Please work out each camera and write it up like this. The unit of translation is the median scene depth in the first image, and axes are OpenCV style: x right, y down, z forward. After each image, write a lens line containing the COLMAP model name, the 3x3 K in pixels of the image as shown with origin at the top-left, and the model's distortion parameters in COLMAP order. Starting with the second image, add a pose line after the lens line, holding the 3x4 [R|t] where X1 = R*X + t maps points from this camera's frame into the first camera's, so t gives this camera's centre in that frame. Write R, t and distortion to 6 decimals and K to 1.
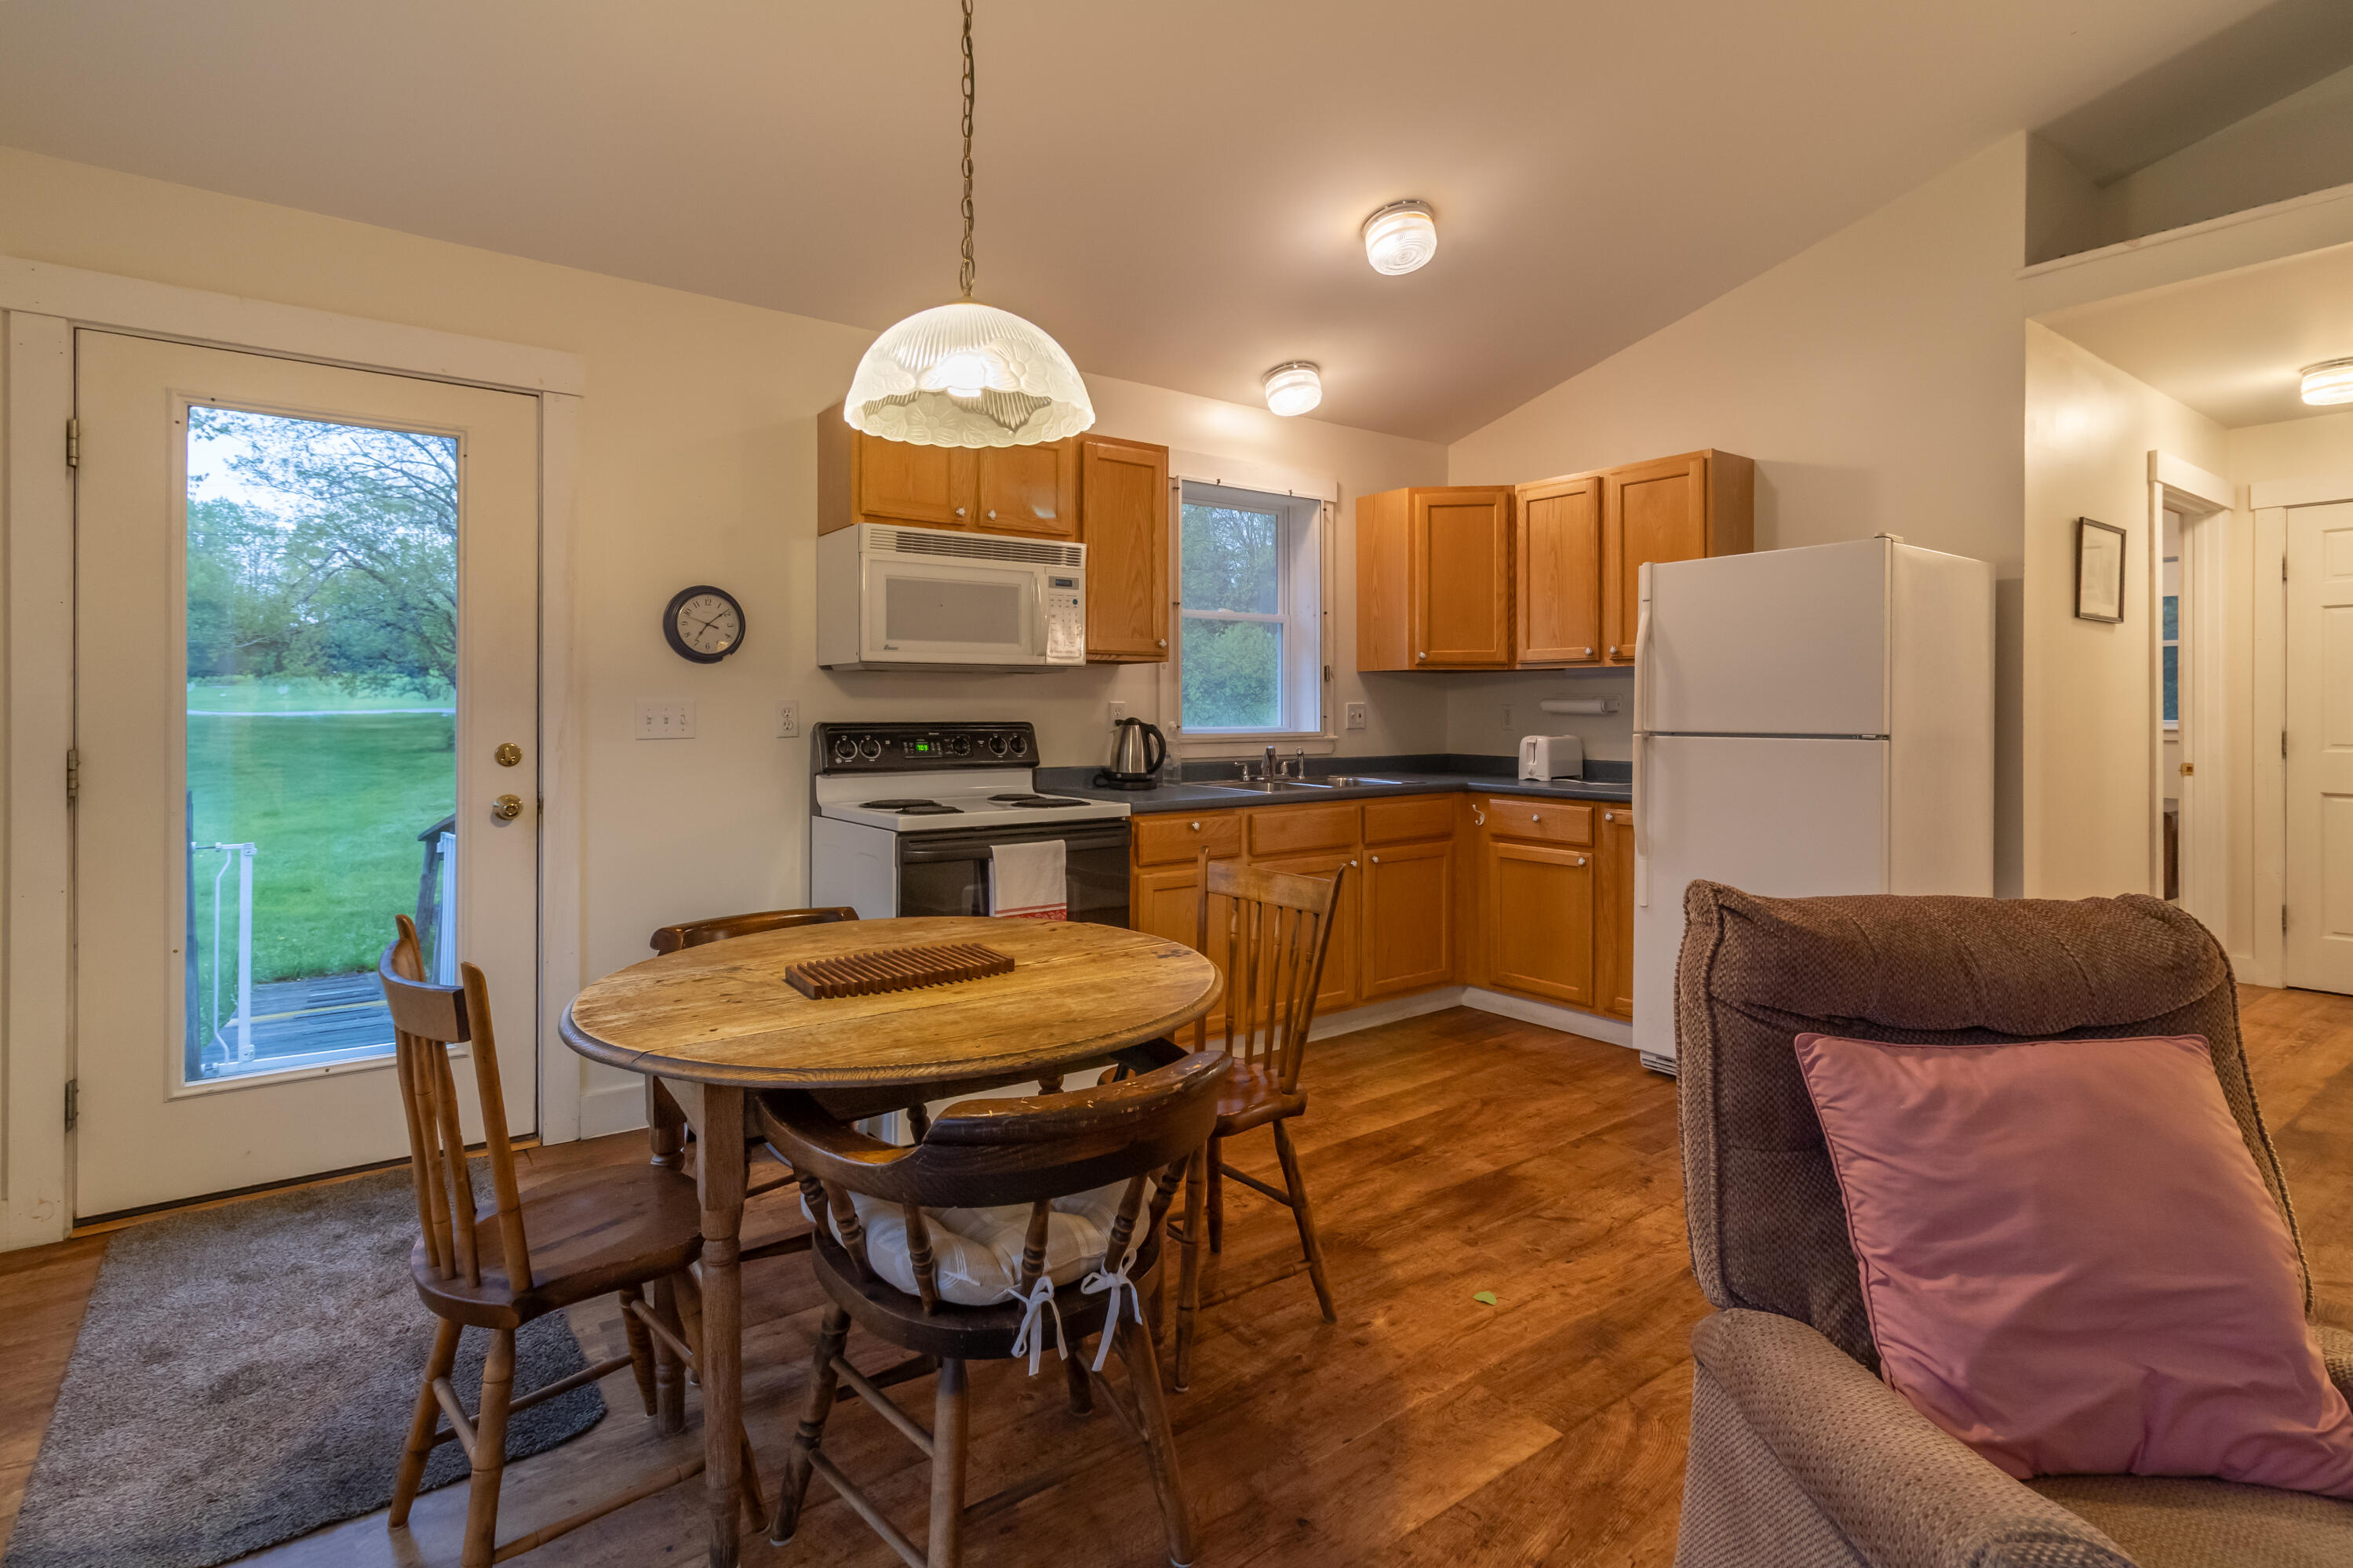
lens RADIAL K [[1153.9, 0, 1176.7], [0, 1153.9, 717.0], [0, 0, 1]] dist [0.001124, 0.000073]
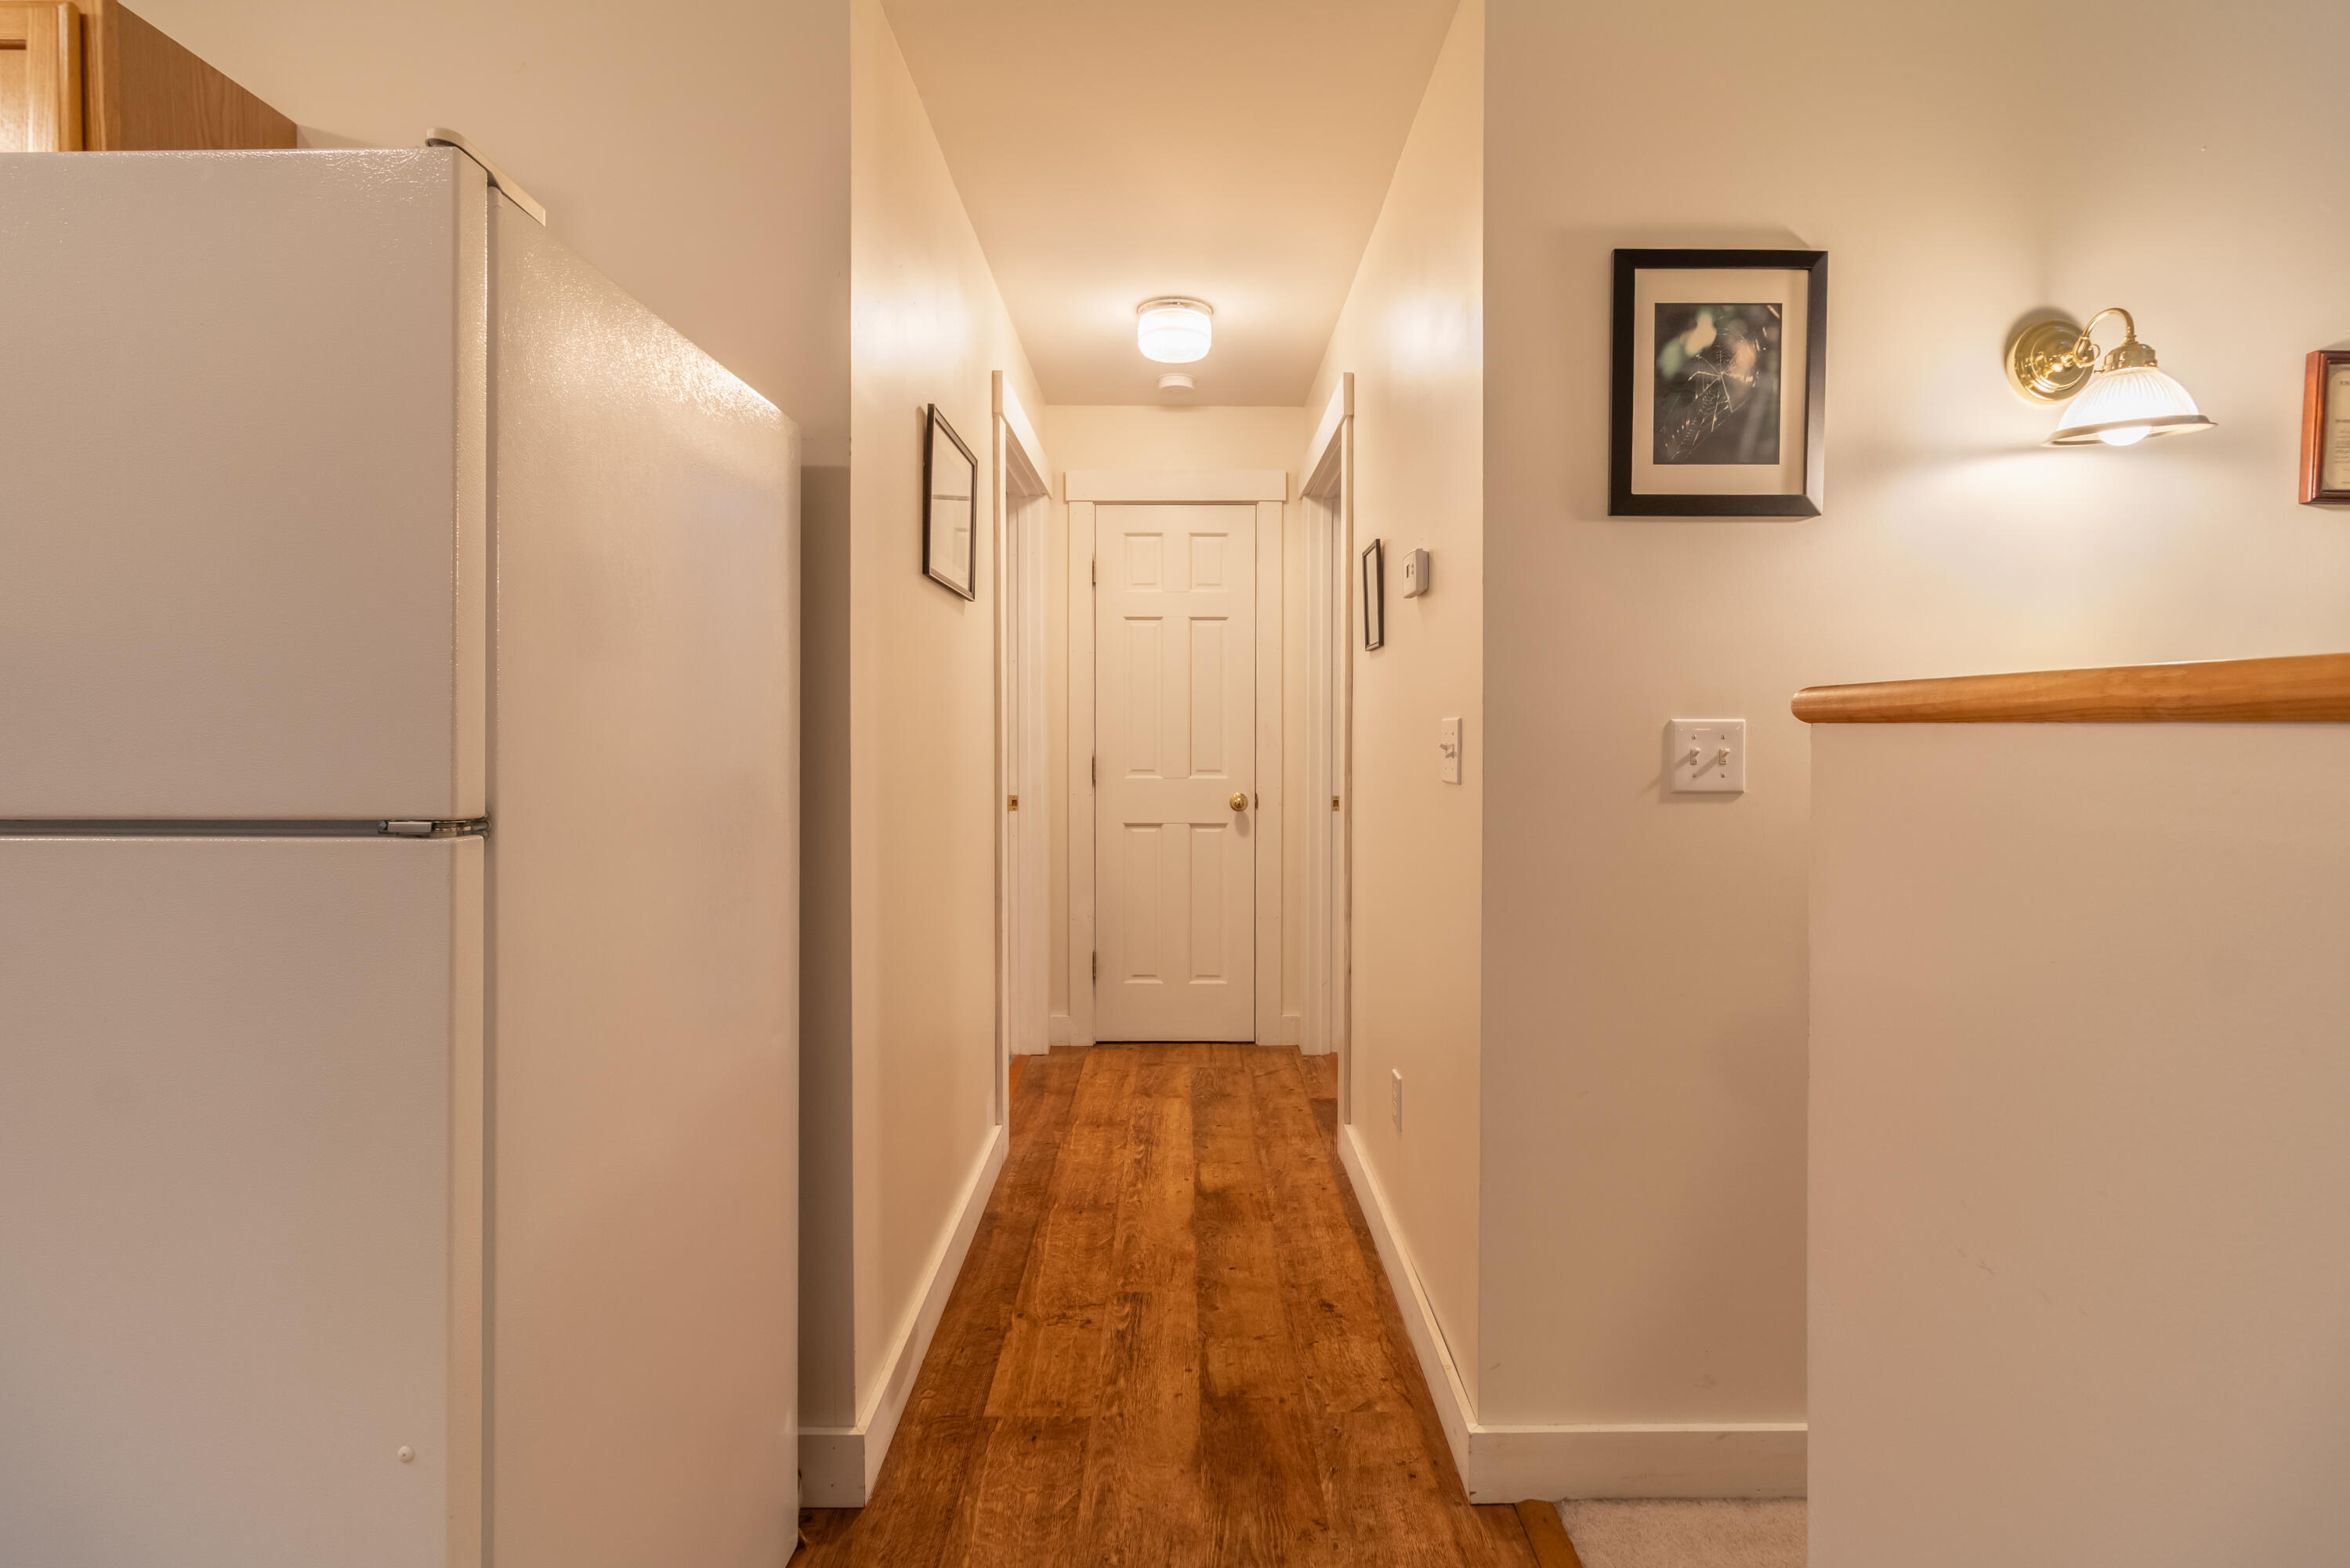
lens RADIAL K [[1053.0, 0, 1176.7], [0, 1053.0, 736.7], [0, 0, 1]] dist [0.004572, 0.000486]
pose [[0.589012, -0.004382, 0.808112, 0.451561], [0.005369, 0.999984, 0.001510, -0.004353], [-0.808106, 0.003450, 0.589026, 0.623065]]
